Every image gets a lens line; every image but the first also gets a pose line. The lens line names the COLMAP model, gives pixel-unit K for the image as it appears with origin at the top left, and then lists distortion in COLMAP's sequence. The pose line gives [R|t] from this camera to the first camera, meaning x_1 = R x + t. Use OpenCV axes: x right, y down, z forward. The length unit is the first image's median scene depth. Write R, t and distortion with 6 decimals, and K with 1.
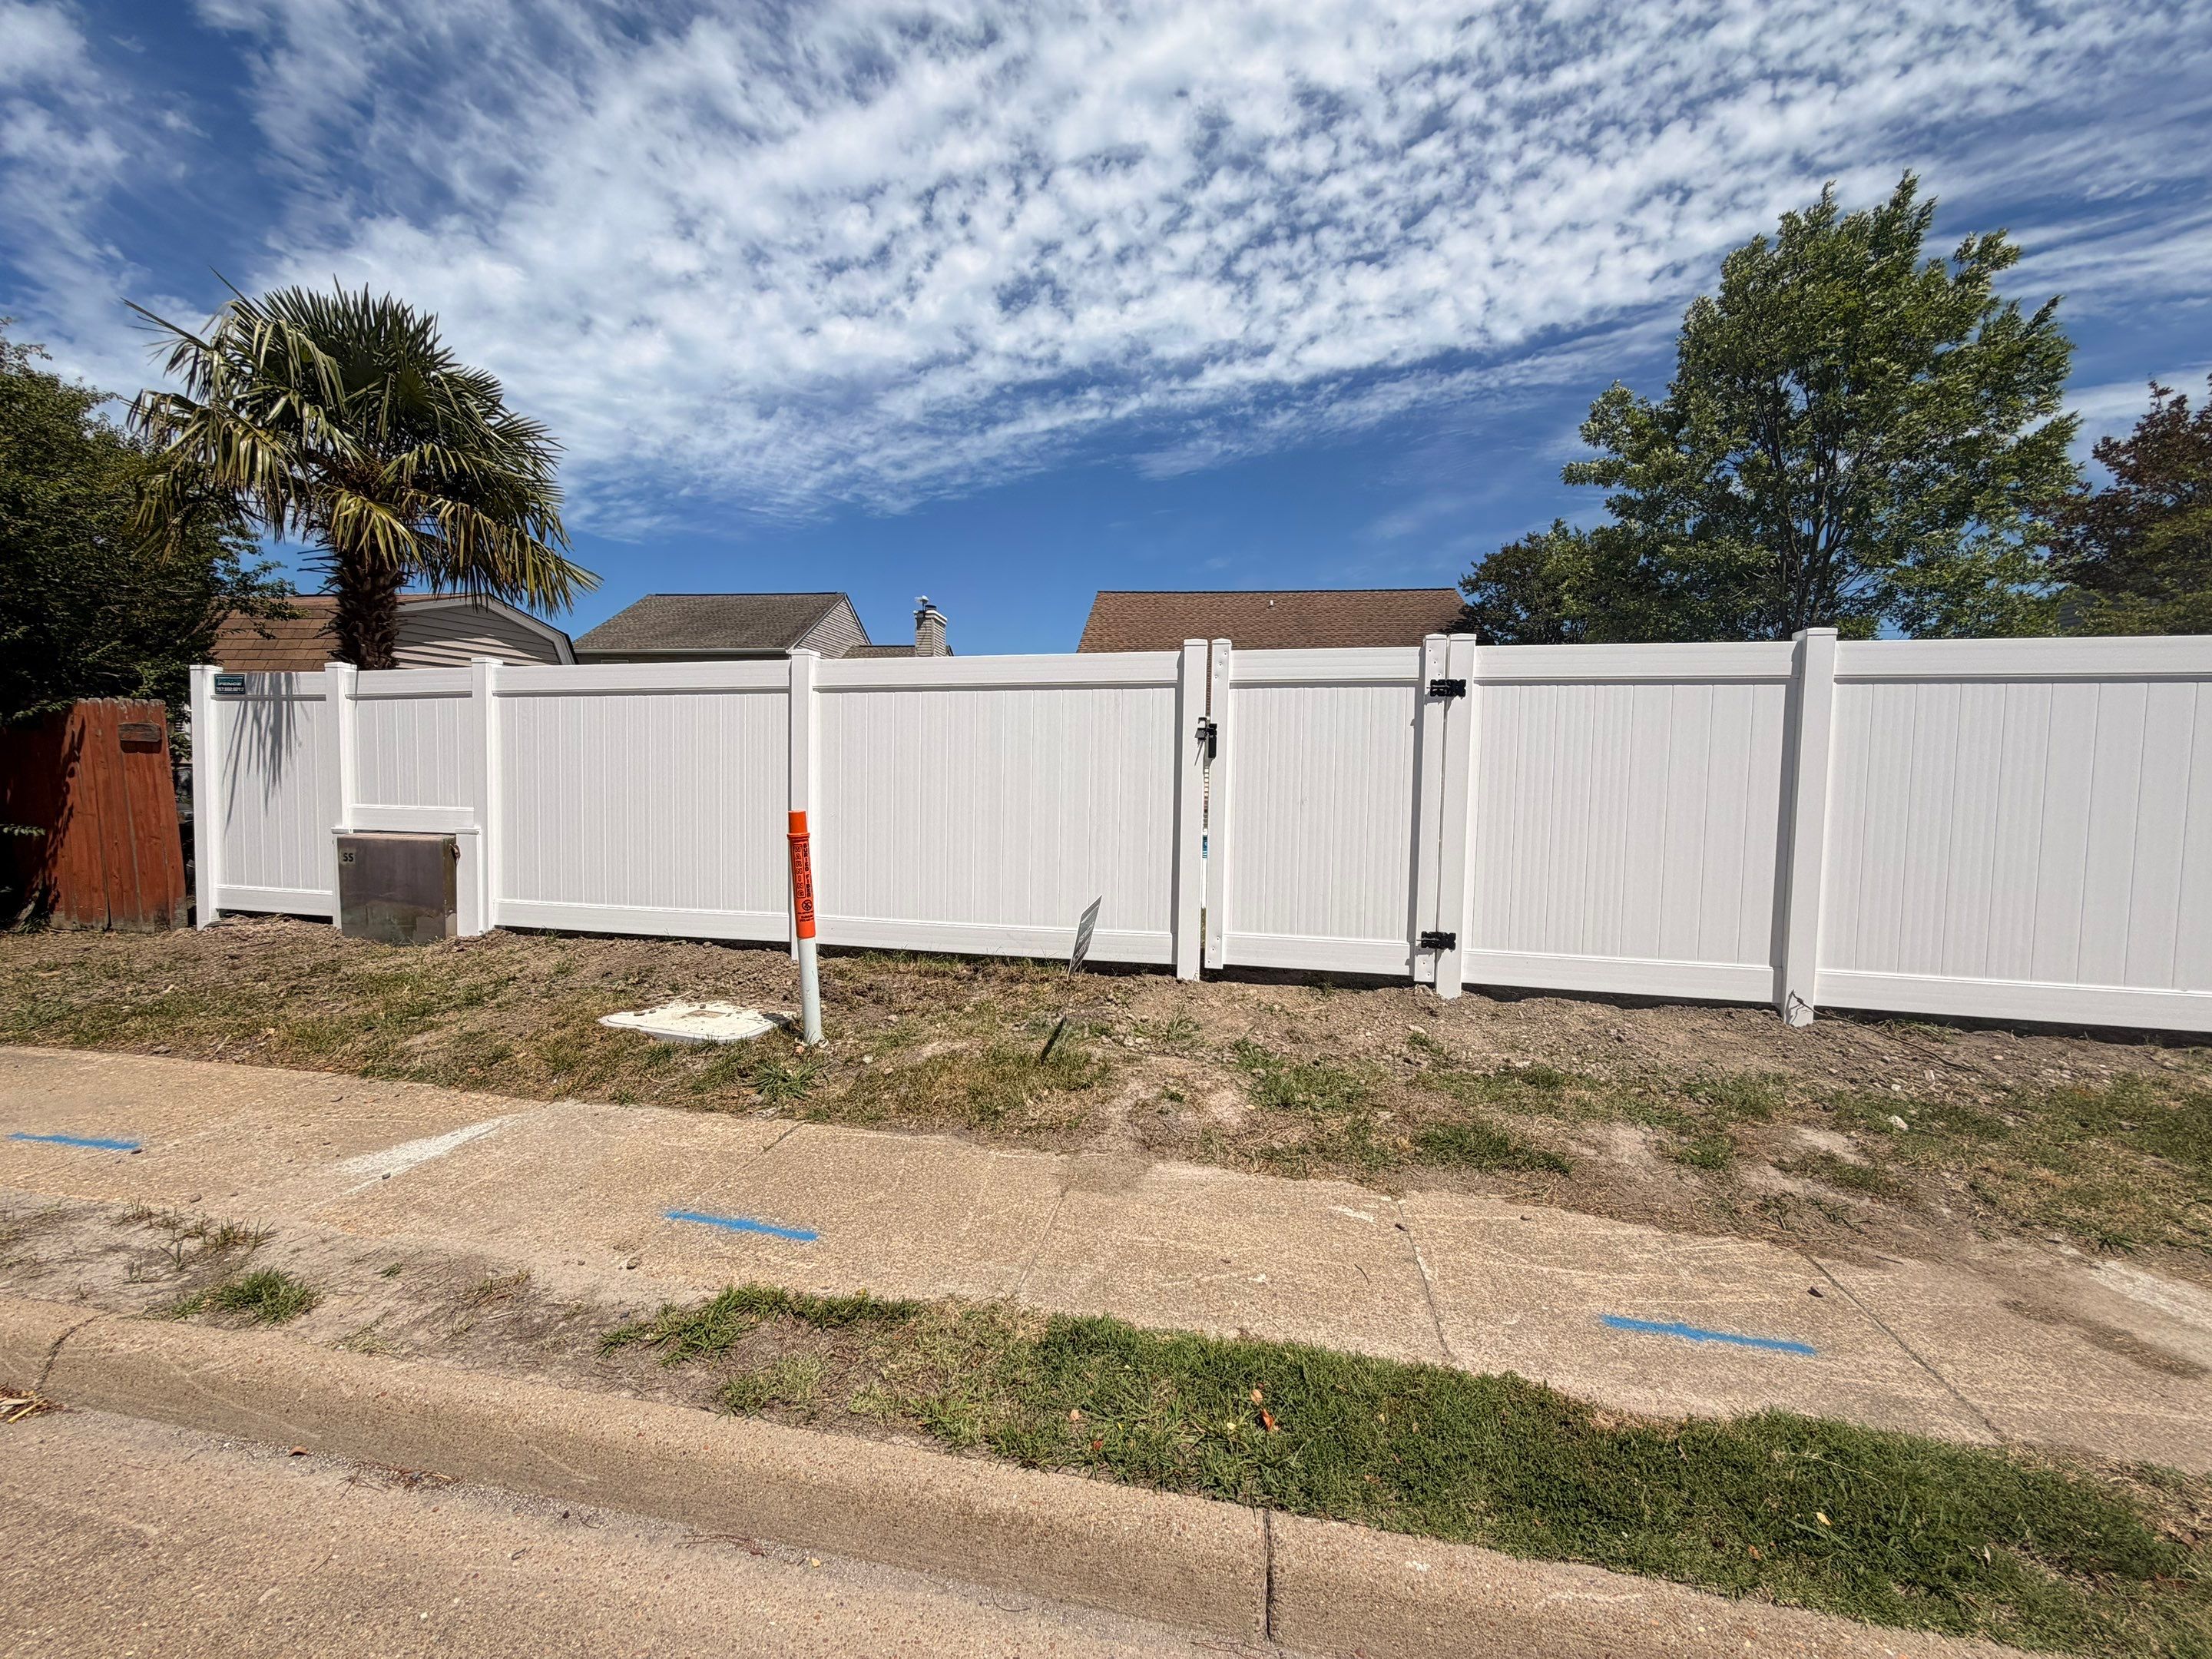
lens RADIAL K [[886.3, 0, 1095.8], [0, 886.3, 826.1], [0, 0, 1]] dist [0.000214, -0.000196]
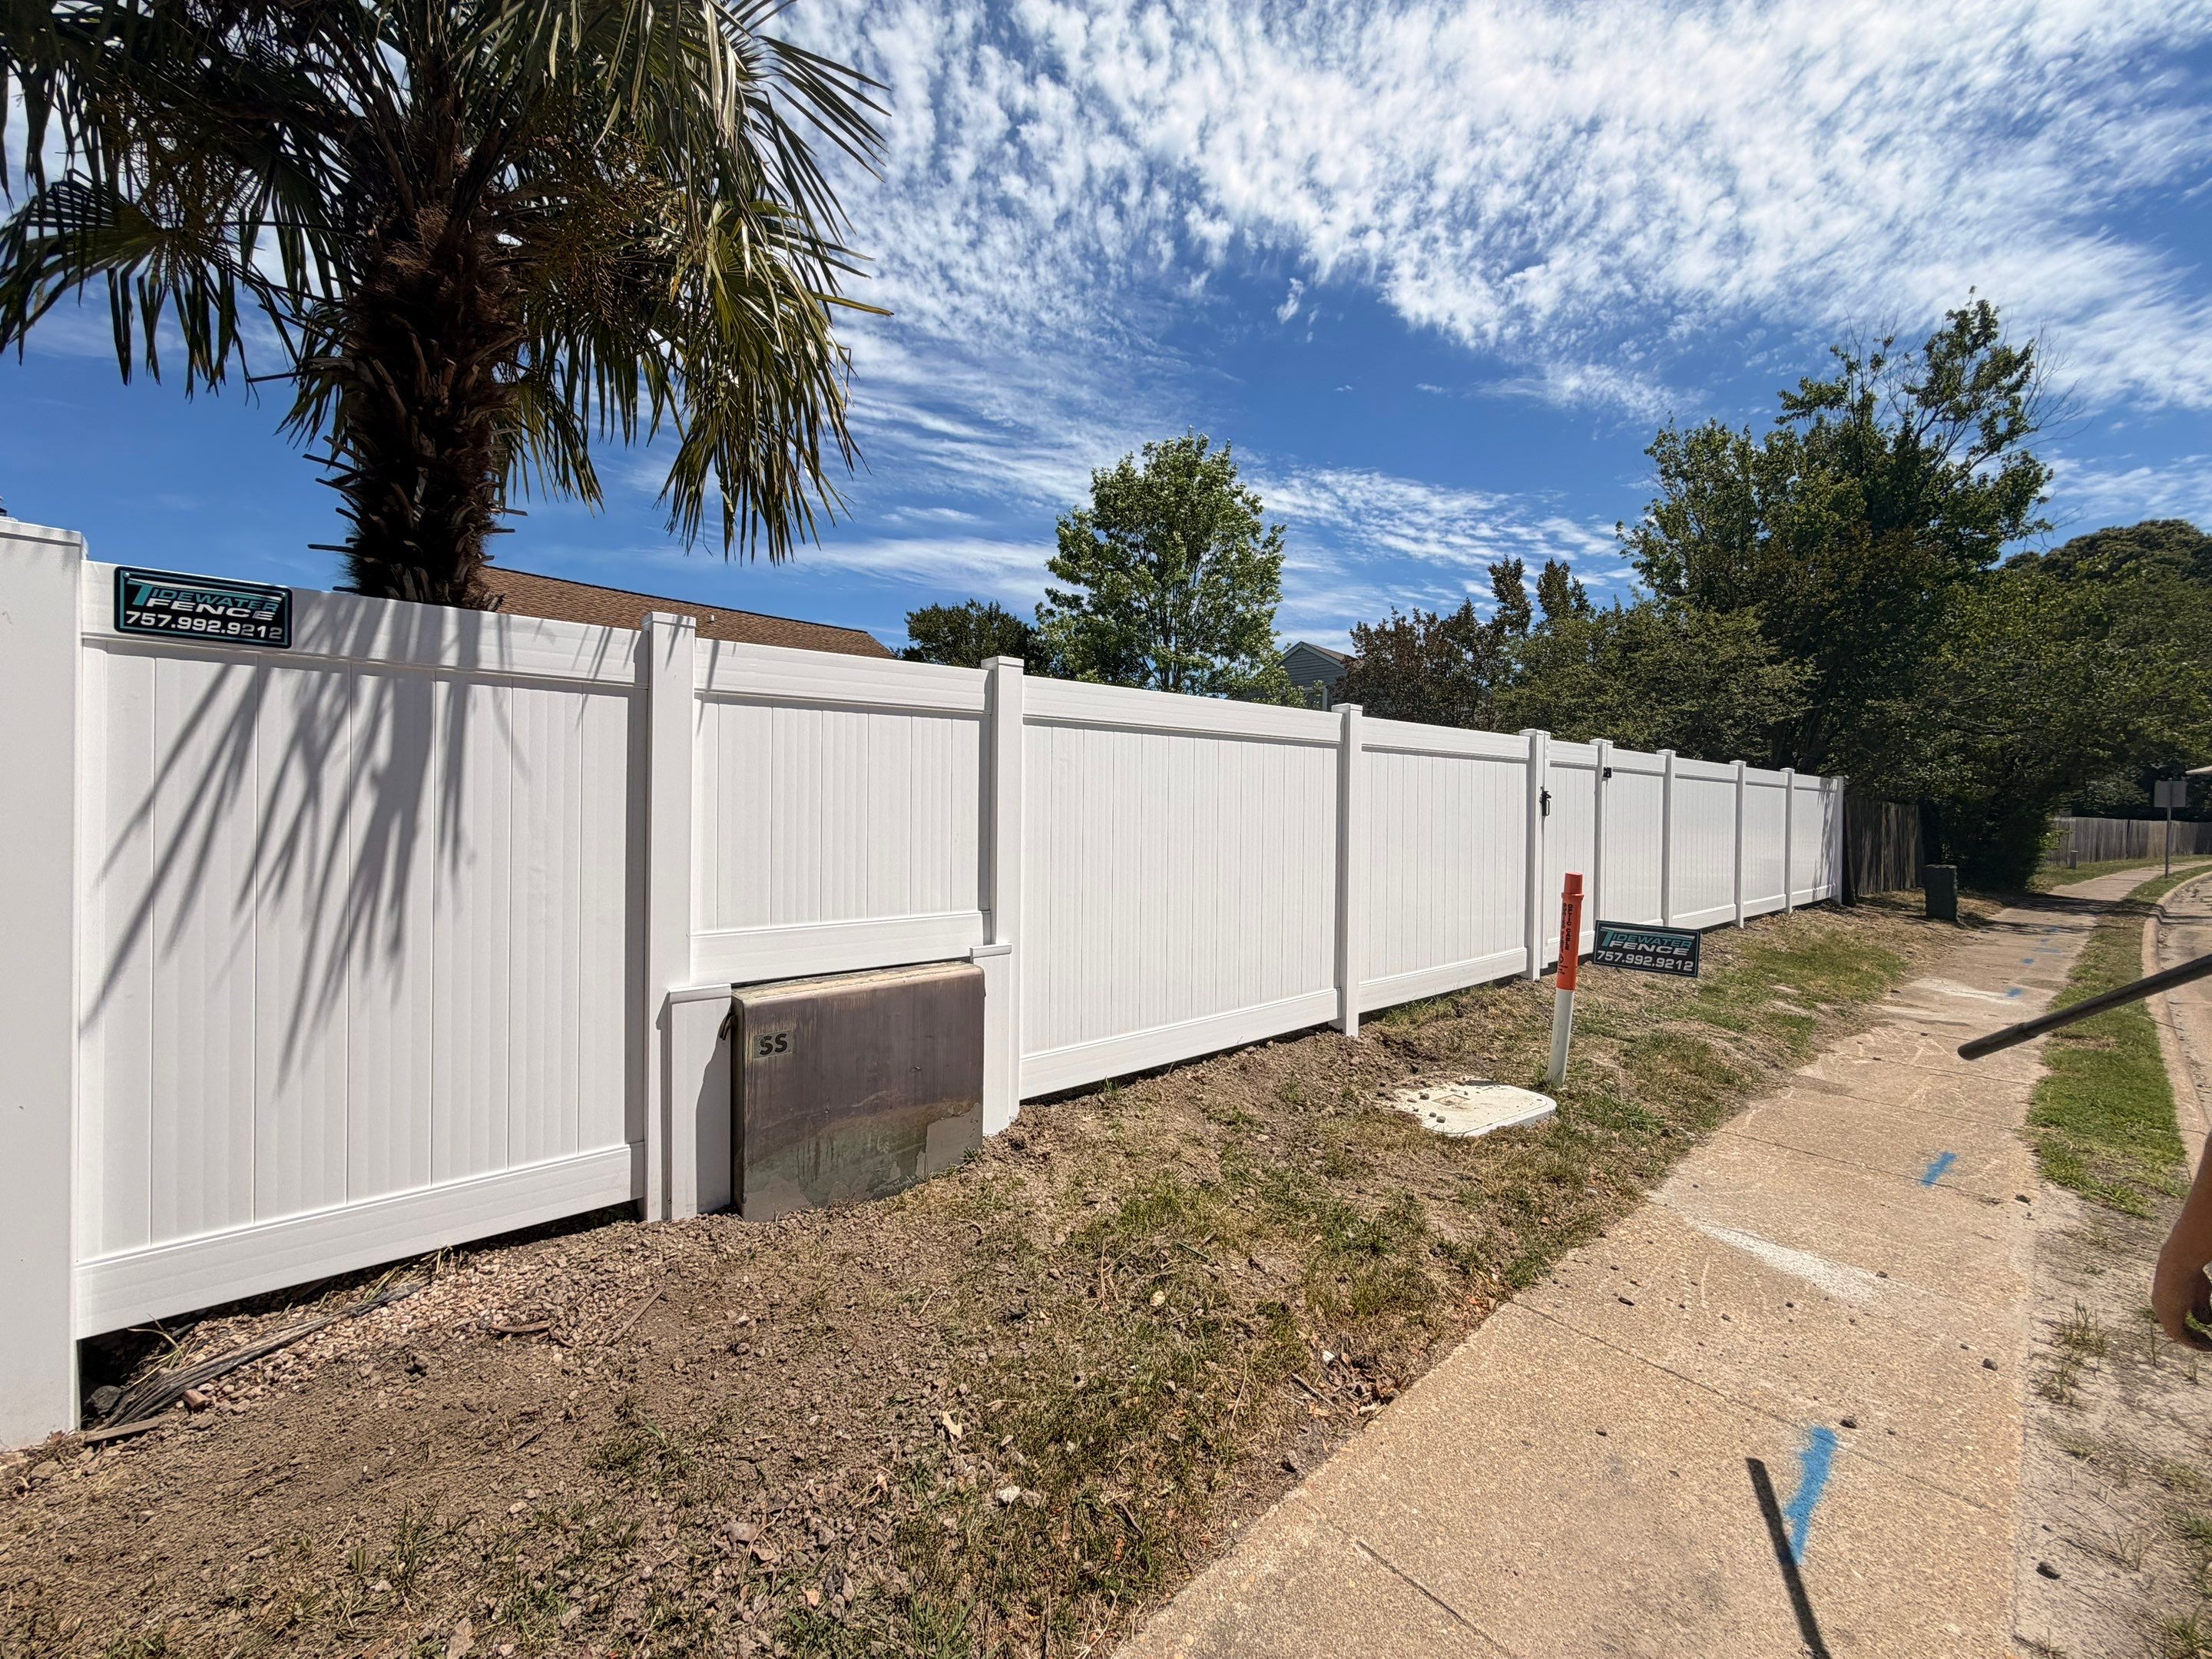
lens RADIAL K [[886.3, 0, 1095.8], [0, 886.3, 826.1], [0, 0, 1]] dist [0.000214, -0.000196]
pose [[0.597240, -0.022381, 0.801750, -1.468607], [0.048307, 0.998800, -0.008103, -0.087845], [-0.800606, 0.043570, 0.597605, 0.772090]]
